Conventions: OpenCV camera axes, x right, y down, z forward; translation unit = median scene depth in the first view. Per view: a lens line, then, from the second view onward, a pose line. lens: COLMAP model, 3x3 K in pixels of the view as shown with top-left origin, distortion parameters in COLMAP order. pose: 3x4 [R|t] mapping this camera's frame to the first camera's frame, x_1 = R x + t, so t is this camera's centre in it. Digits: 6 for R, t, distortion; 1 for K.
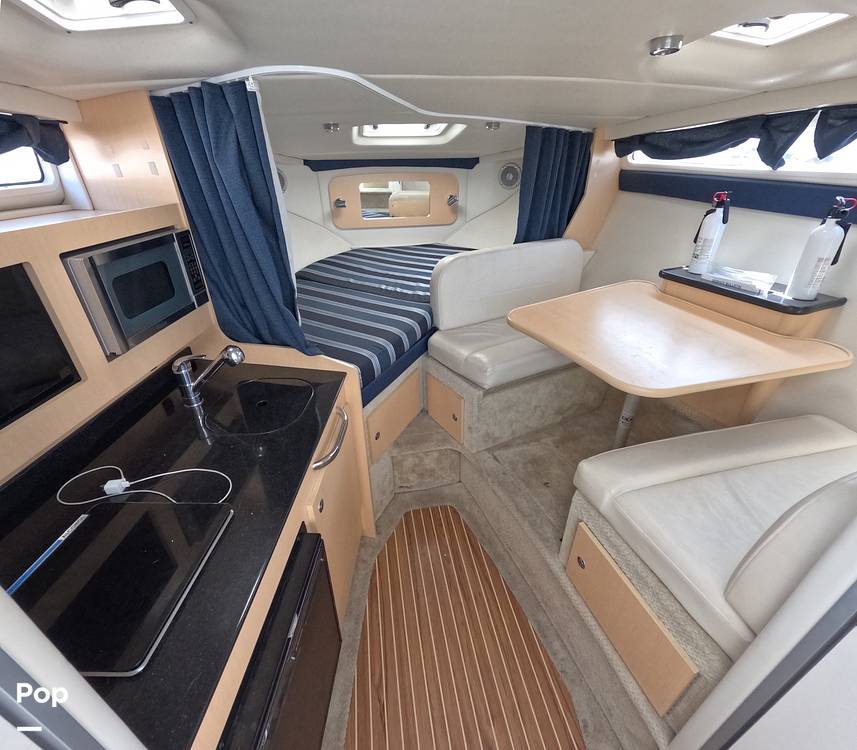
lens RADIAL K [[350.6, 0, 422.3], [0, 350.6, 375.2], [0, 0, 1]] dist [-0.011620, 0.000248]
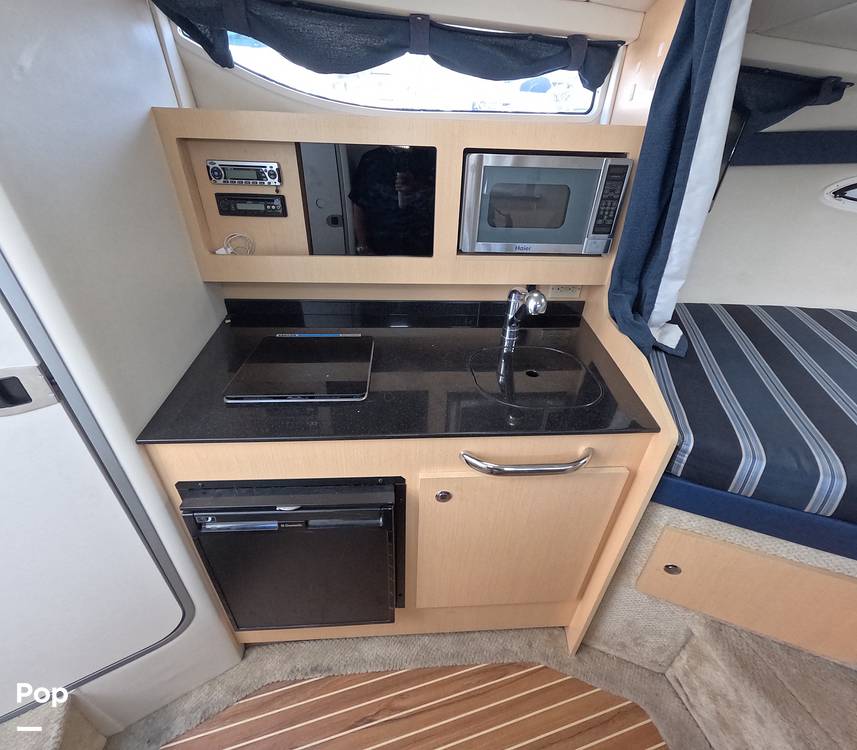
lens RADIAL K [[348.2, 0, 428.4], [0, 348.2, 360.0], [0, 0, 1]] dist [-0.000262, 0.000046]
pose [[0.109004, 0.511995, -0.852044, 0.126265], [-0.526146, 0.756954, 0.387544, -0.085064], [0.843379, 0.406056, 0.351895, 0.327160]]
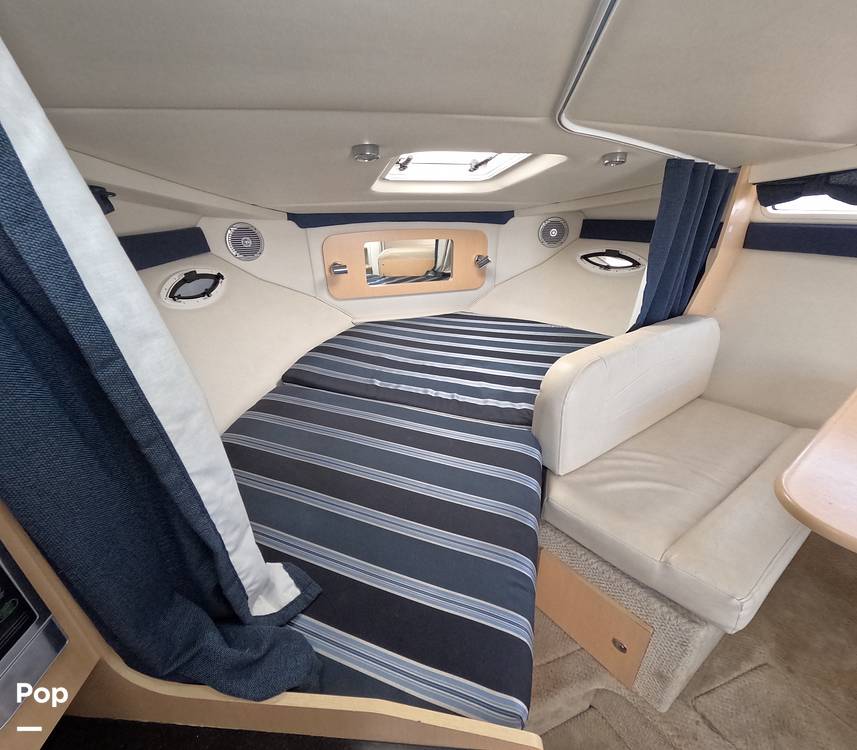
lens RADIAL K [[352.1, 0, 448.1], [0, 352.1, 379.5], [0, 0, 1]] dist [0.001039, 0.000067]
pose [[0.986420, -0.071077, 0.148069, -0.236780], [0.088321, 0.989623, -0.113341, -0.268333], [-0.138476, 0.124880, 0.982461, 0.456423]]
